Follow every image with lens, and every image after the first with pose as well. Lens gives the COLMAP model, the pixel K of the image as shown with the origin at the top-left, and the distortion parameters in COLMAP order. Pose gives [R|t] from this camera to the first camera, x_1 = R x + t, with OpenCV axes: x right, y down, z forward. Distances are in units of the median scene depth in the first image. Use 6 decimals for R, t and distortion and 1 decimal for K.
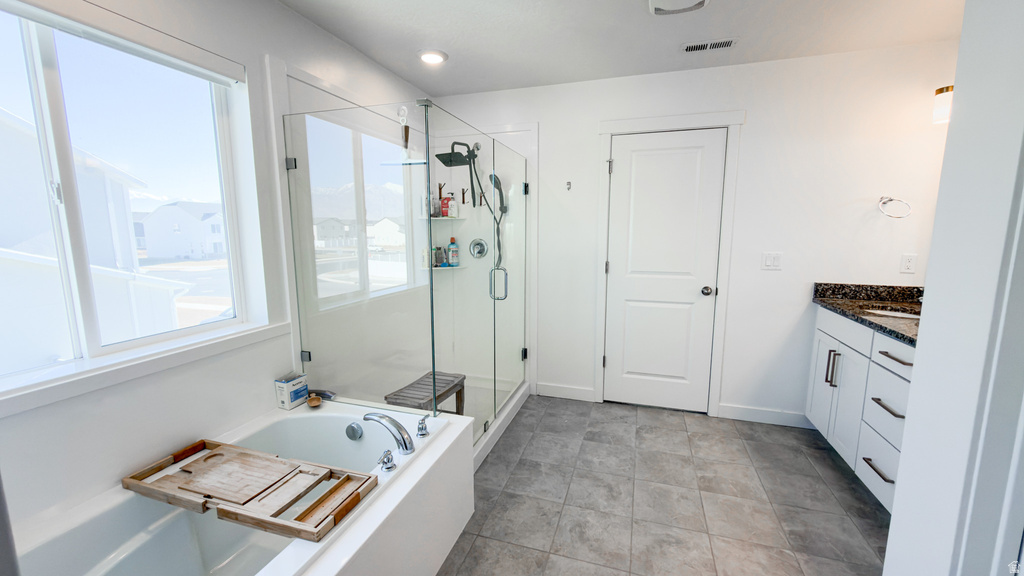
lens RADIAL K [[402.2, 0, 511.5], [0, 402.2, 293.1], [0, 0, 1]] dist [0.002009, 0.000078]
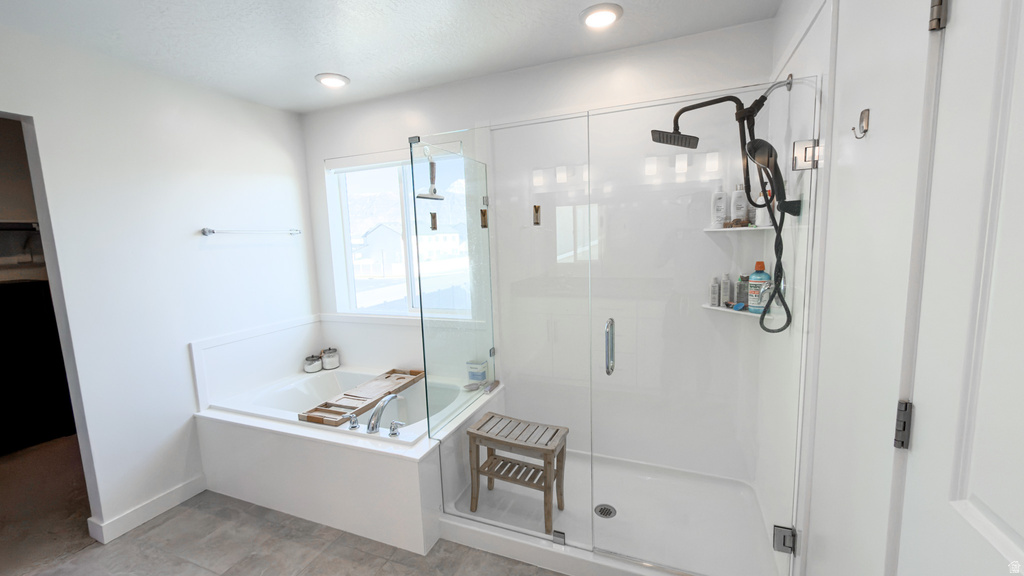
lens RADIAL K [[402.2, 0, 513.0], [0, 402.2, 286.8], [0, 0, 1]] dist [0.002009, 0.000078]
pose [[-0.080138, 0.117525, -0.989831, 0.794835], [-0.114434, 0.985375, 0.126260, -0.240623], [0.990193, 0.123389, -0.065517, 1.247848]]
